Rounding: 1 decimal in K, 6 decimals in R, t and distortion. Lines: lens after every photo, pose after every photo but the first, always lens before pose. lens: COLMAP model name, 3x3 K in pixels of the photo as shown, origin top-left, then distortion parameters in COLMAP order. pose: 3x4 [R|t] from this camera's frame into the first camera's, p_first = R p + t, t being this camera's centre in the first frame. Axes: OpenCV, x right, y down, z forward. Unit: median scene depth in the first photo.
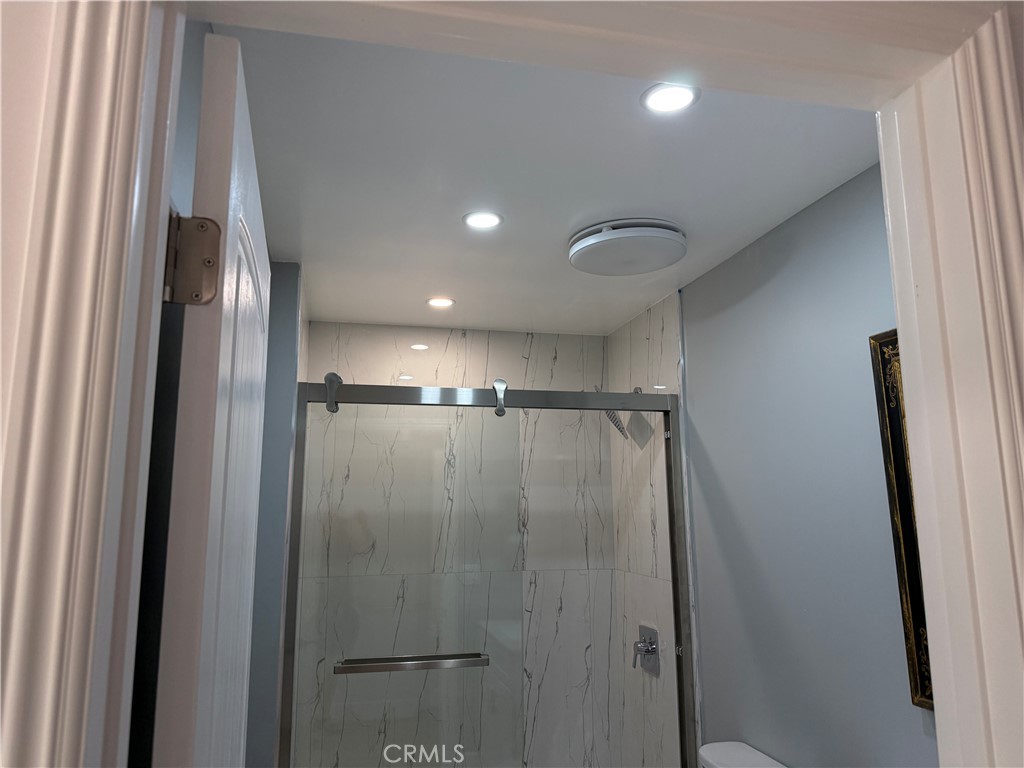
lens RADIAL K [[717.8, 0, 508.6], [0, 717.8, 377.4], [0, 0, 1]] dist [0.069925, -0.105595]
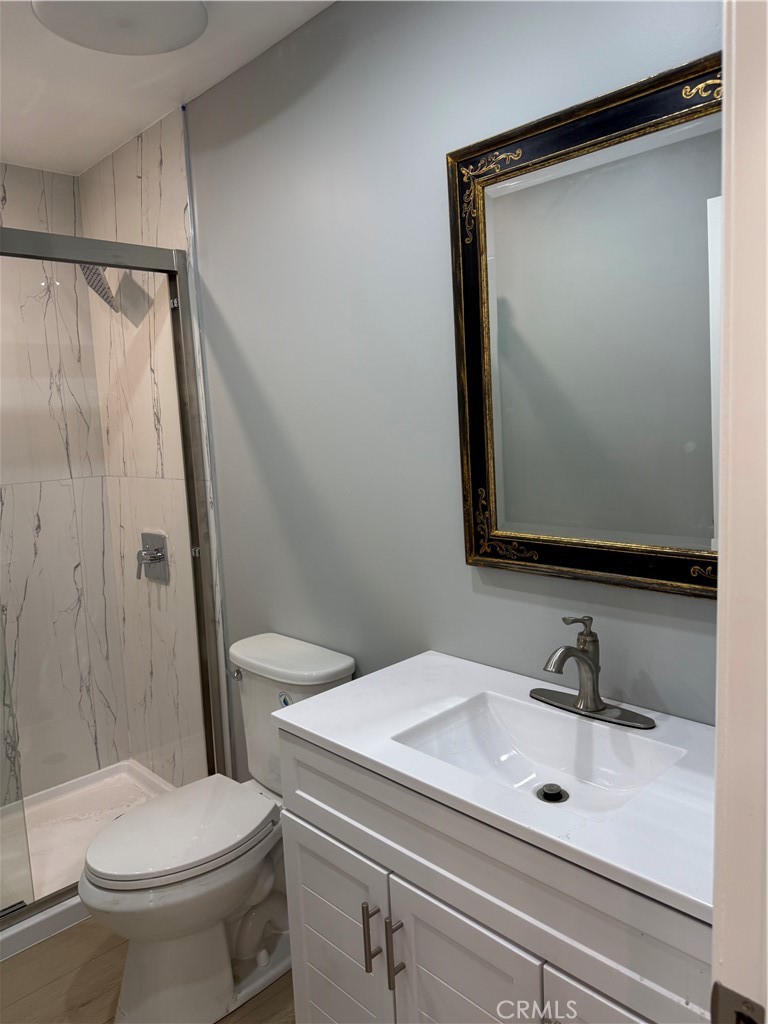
lens RADIAL K [[717.8, 0, 390.9], [0, 717.8, 506.5], [0, 0, 1]] dist [0.069925, -0.105595]
pose [[0.849927, -0.099599, 0.517401, -0.014188], [-0.052446, 0.961104, 0.271163, 0.064880], [-0.524283, -0.257604, 0.811644, 0.156674]]
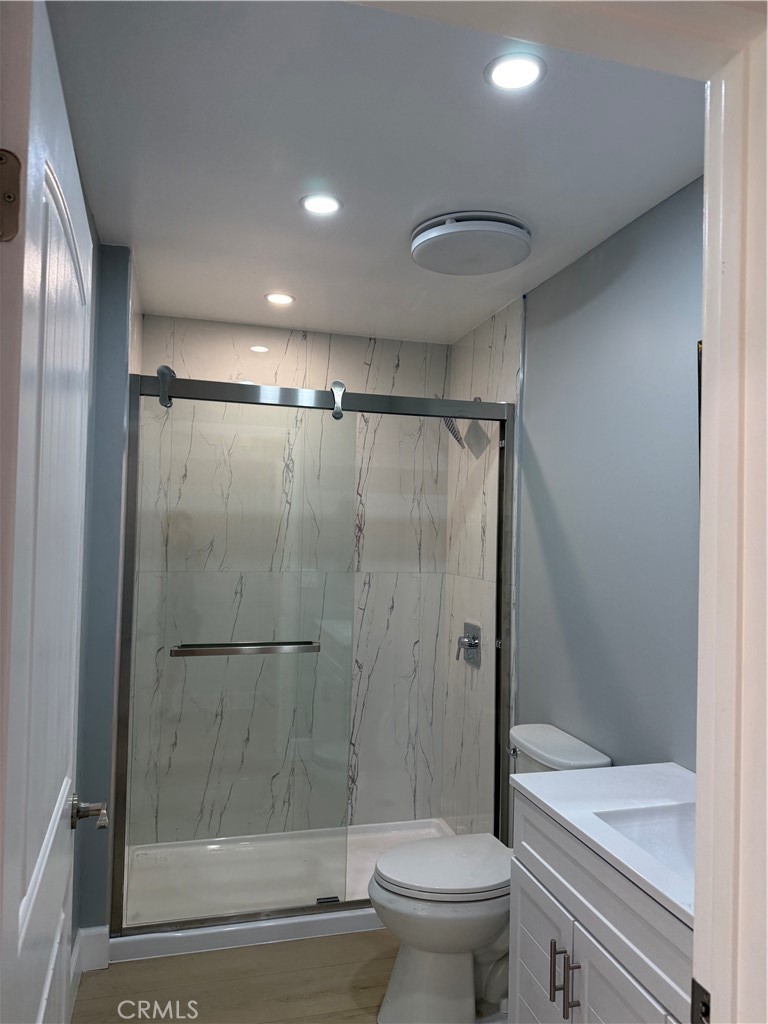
lens RADIAL K [[717.8, 0, 387.6], [0, 717.8, 513.7], [0, 0, 1]] dist [0.069925, -0.105595]
pose [[0.998473, 0.030222, 0.046238, 0.014965], [-0.037253, 0.986468, 0.159666, 0.021009], [-0.040787, -0.161144, 0.986088, -0.010970]]
